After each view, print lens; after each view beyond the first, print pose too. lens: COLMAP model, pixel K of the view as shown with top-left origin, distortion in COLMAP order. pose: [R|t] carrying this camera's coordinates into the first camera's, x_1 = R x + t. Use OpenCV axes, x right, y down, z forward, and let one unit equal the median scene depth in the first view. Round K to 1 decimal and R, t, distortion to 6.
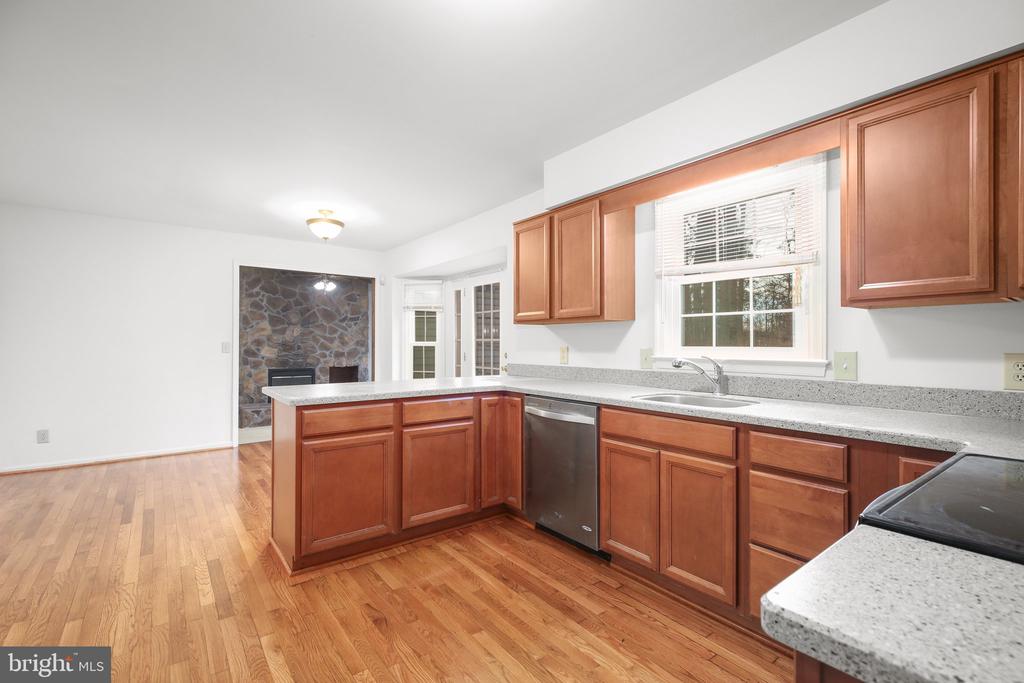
lens RADIAL K [[458.4, 0, 512.0], [0, 458.4, 341.5], [0, 0, 1]] dist [-0.000700, -0.000123]
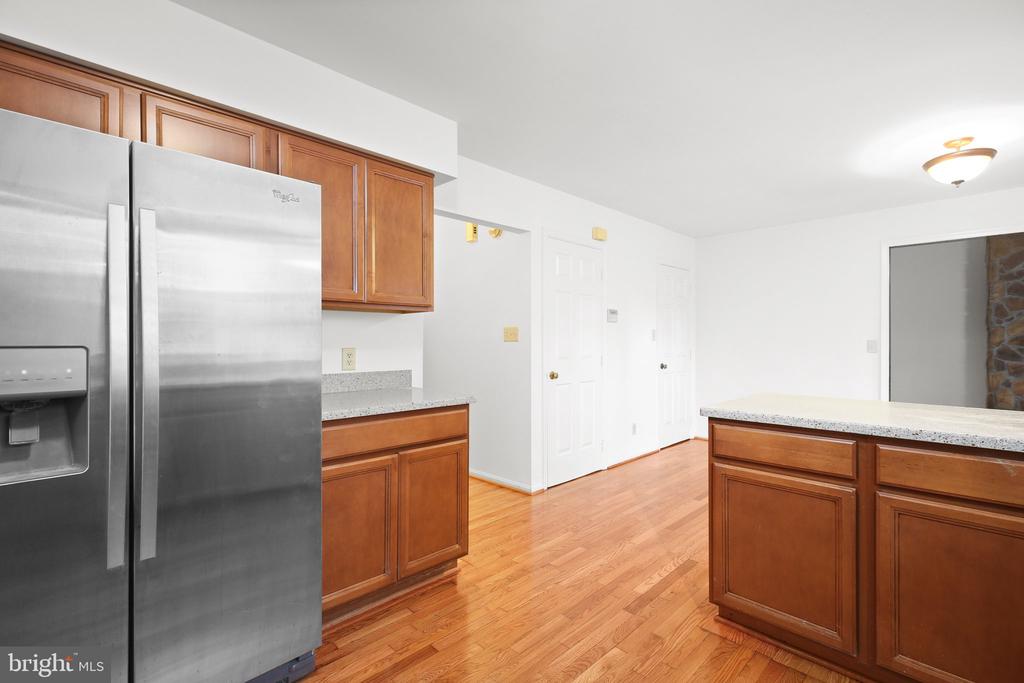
lens RADIAL K [[458.4, 0, 512.0], [0, 458.4, 341.5], [0, 0, 1]] dist [-0.000700, -0.000123]
pose [[0.137228, -0.000329, -0.990539, 0.158116], [0.003836, 0.999993, 0.000199, 0.001501], [0.990532, -0.003827, 0.137229, 0.277554]]
